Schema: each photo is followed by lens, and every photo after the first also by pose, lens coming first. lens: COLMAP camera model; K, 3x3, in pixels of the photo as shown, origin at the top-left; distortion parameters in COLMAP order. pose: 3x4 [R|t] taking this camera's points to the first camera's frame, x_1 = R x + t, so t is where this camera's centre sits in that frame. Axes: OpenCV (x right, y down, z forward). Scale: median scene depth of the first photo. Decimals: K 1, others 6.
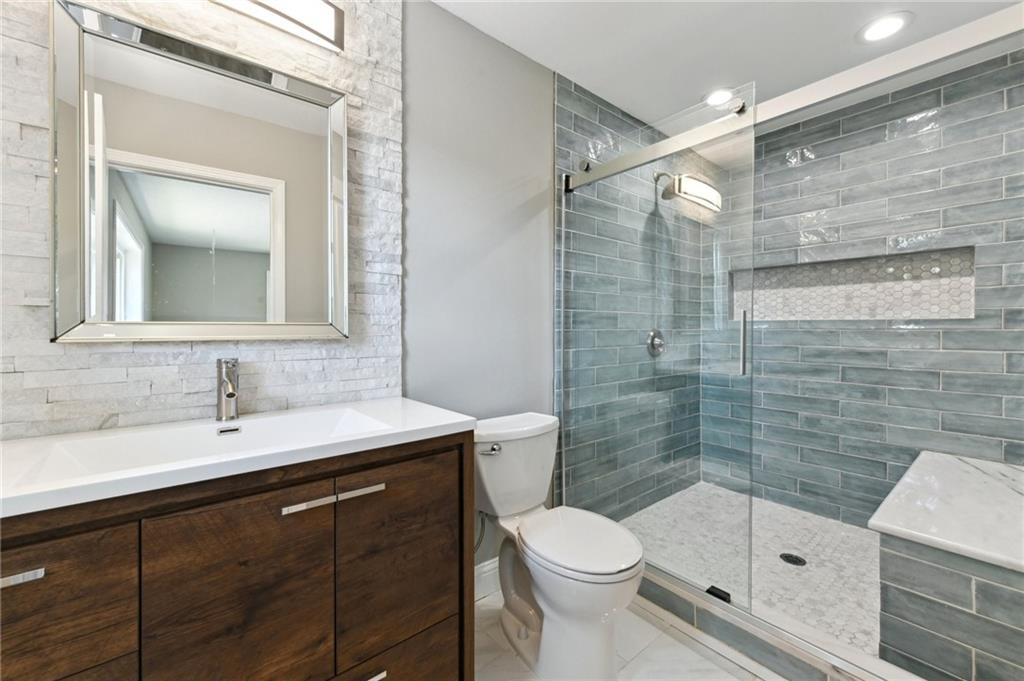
lens RADIAL K [[412.1, 0, 509.9], [0, 412.1, 335.4], [0, 0, 1]] dist [0.001153, -0.000355]
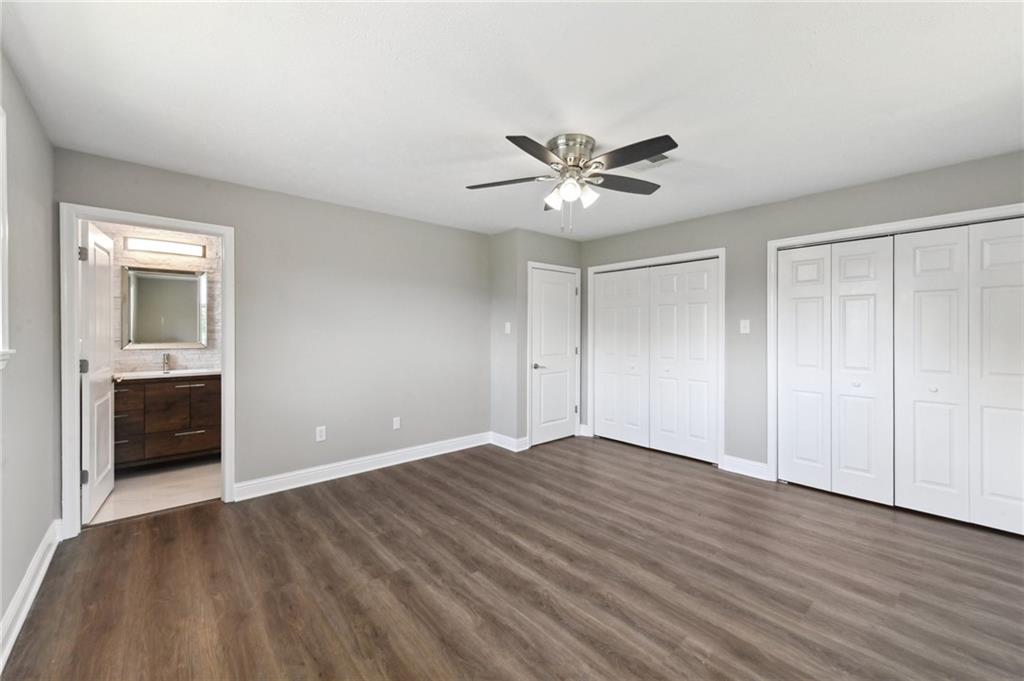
lens RADIAL K [[412.1, 0, 512.5], [0, 412.1, 332.7], [0, 0, 1]] dist [0.001153, -0.000355]
pose [[0.999279, 0.000787, 0.037955, 2.042427], [-0.000667, 0.999995, -0.003180, -0.109332], [-0.037957, 0.003152, 0.999274, -2.518759]]
